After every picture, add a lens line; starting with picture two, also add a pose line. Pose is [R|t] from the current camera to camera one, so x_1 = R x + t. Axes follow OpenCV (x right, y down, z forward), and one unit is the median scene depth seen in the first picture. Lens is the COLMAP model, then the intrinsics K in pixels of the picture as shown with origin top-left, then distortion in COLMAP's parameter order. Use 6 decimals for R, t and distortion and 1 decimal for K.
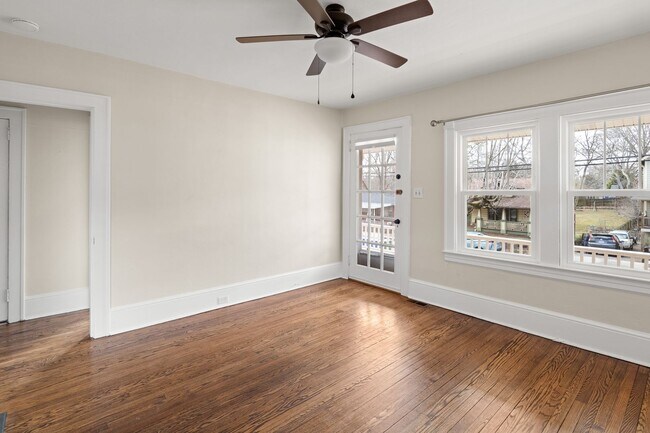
lens RADIAL K [[317.5, 0, 330.3], [0, 317.5, 214.2], [0, 0, 1]] dist [-0.002933, 0.000069]
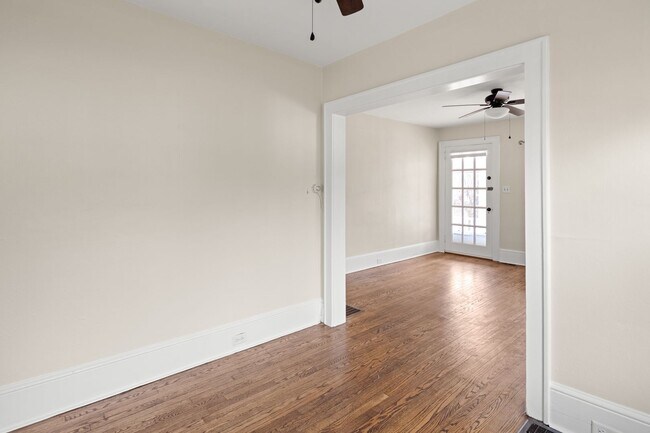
lens RADIAL K [[317.5, 0, 326.6], [0, 317.5, 210.6], [0, 0, 1]] dist [-0.002933, 0.000069]
pose [[0.999328, -0.001952, -0.036598, -0.443109], [0.001855, 0.999995, -0.002683, 0.028973], [0.036603, 0.002613, 0.999326, -0.428537]]
